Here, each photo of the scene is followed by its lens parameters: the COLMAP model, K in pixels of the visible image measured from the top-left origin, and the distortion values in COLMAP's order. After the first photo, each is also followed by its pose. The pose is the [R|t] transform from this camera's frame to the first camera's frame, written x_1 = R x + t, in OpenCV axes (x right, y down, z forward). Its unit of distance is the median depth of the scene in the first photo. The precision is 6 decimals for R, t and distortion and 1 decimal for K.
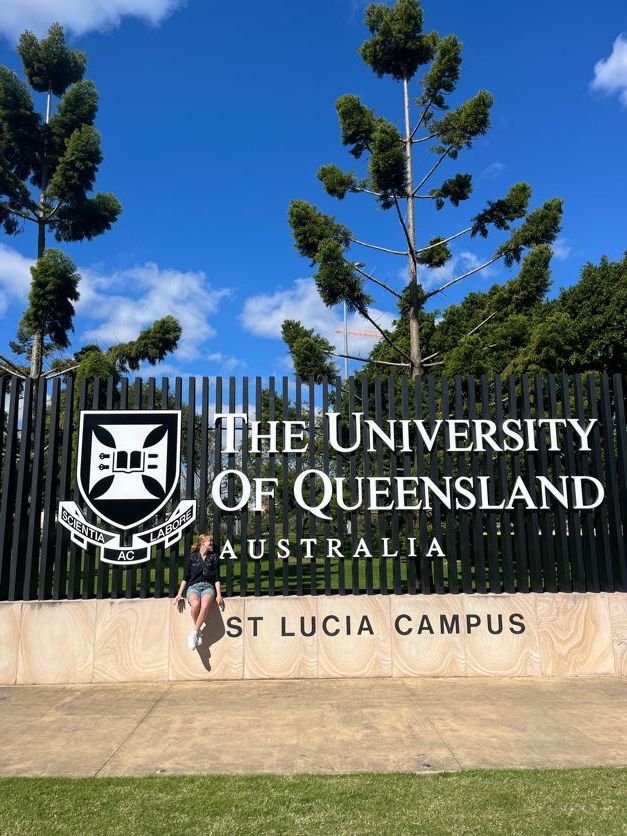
lens RADIAL K [[637.9, 0, 313.9], [0, 637.9, 419.5], [0, 0, 1]] dist [0.036048, -0.023489]
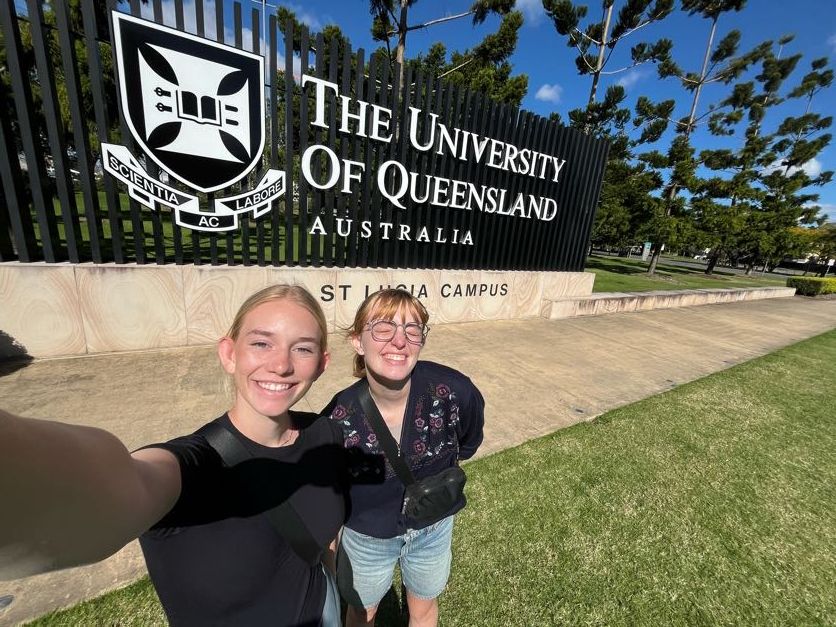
lens RADIAL K [[336.3, 0, 418.6], [0, 336.3, 314.2], [0, 0, 1]] dist [0.000295, -0.001411]
pose [[0.860983, -0.039046, 0.507132, -0.279171], [-0.193152, 0.897261, 0.397008, 0.078263], [-0.470532, -0.439771, 0.764985, 0.413301]]
